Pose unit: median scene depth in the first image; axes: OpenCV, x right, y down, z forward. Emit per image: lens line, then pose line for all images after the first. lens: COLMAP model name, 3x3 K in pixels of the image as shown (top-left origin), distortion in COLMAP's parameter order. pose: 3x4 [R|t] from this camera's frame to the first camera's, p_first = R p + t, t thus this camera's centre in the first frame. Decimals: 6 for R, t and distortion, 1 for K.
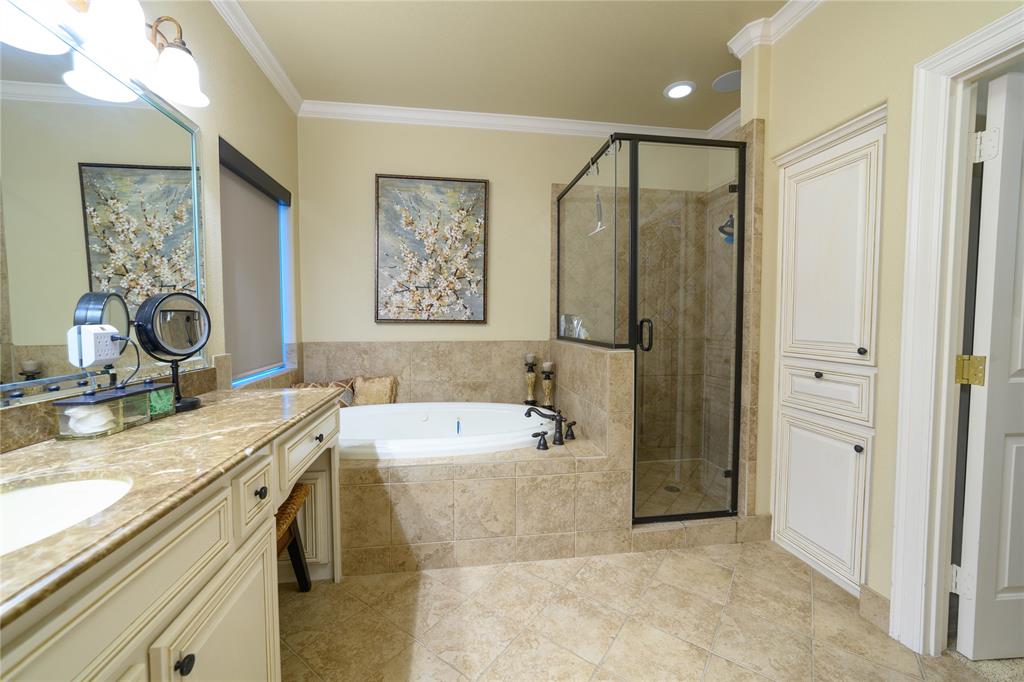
lens RADIAL K [[398.1, 0, 505.3], [0, 398.1, 337.9], [0, 0, 1]] dist [-0.018069, 0.007191]
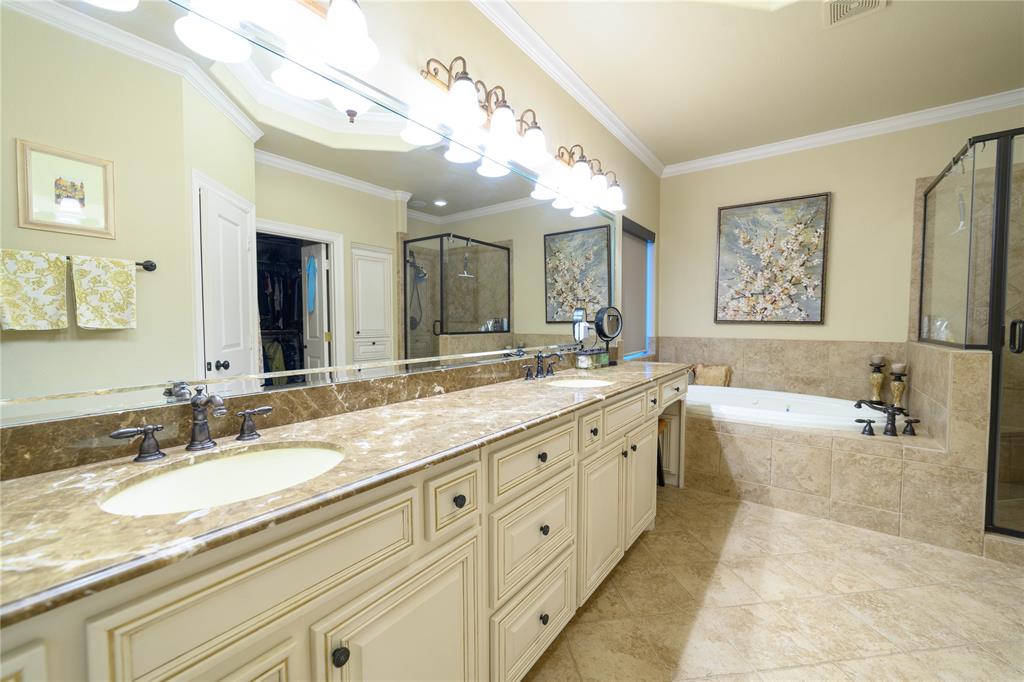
lens RADIAL K [[398.1, 0, 505.3], [0, 398.1, 337.9], [0, 0, 1]] dist [-0.018069, 0.007191]
pose [[0.696442, 0.031649, -0.716915, 0.134950], [-0.034439, 0.999350, 0.010661, 0.021600], [0.716786, 0.017265, 0.697079, -0.416924]]
